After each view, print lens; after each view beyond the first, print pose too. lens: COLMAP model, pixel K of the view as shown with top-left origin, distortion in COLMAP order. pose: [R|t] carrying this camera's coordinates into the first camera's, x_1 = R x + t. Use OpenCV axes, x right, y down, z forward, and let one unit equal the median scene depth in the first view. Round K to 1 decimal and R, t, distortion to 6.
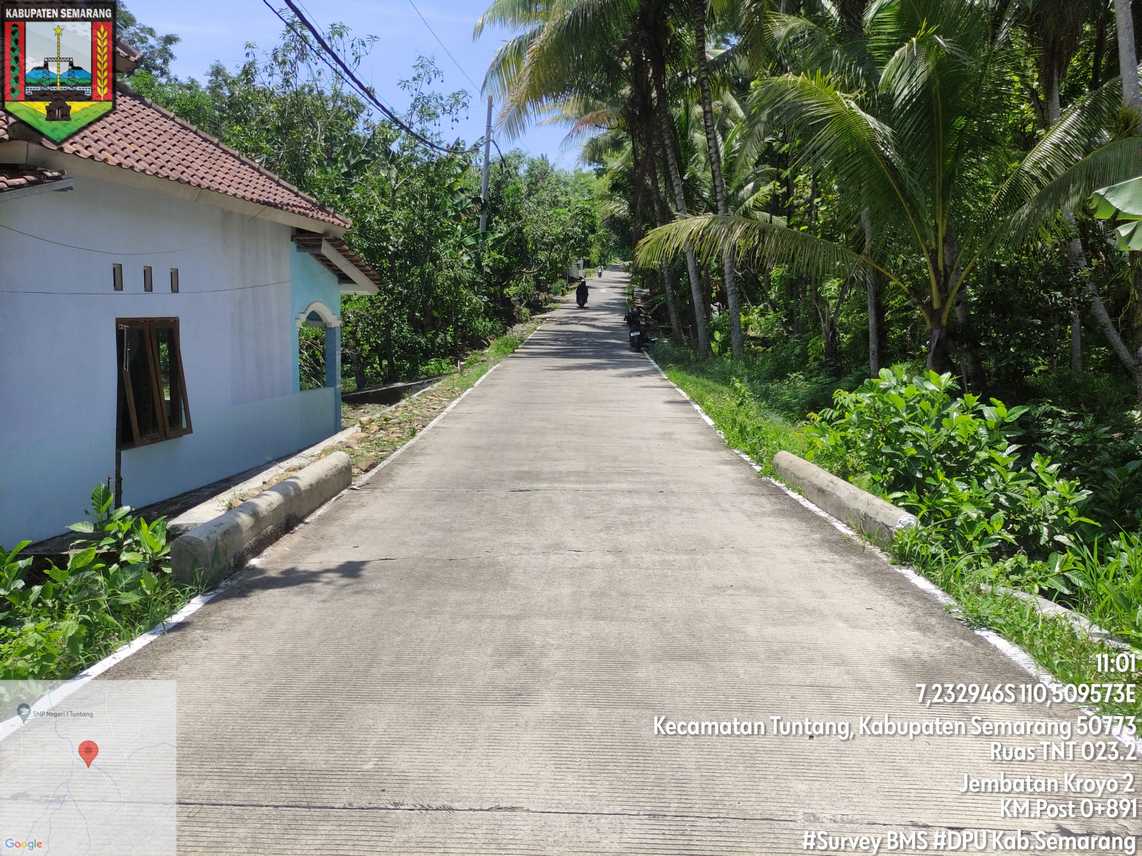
lens RADIAL K [[837.0, 0, 571.0], [0, 837.0, 428.0], [0, 0, 1]] dist [0.041450, -0.031243]
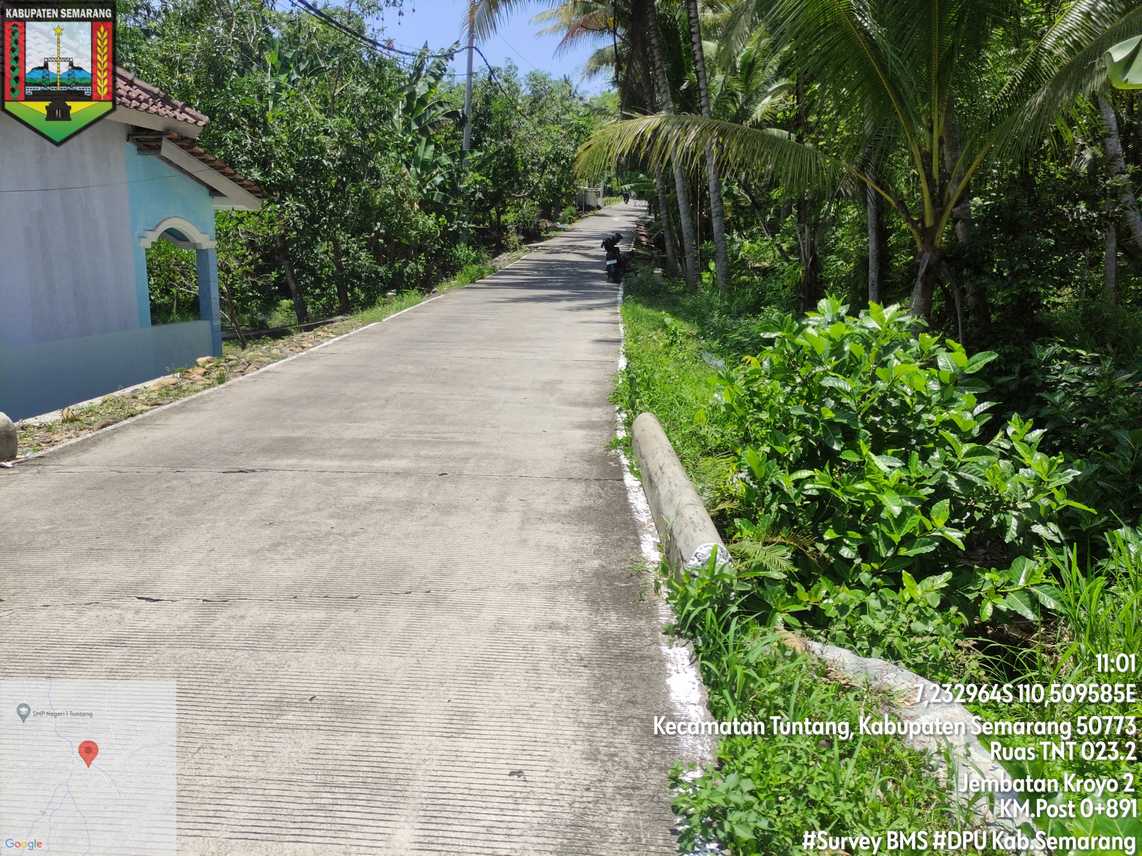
lens RADIAL K [[837.0, 0, 571.0], [0, 837.0, 428.0], [0, 0, 1]] dist [0.041450, -0.031243]
pose [[0.999192, 0.008181, -0.039343, 0.130221], [-0.005091, 0.996940, 0.078000, -0.009361], [0.039861, -0.077737, 0.996177, 0.167169]]
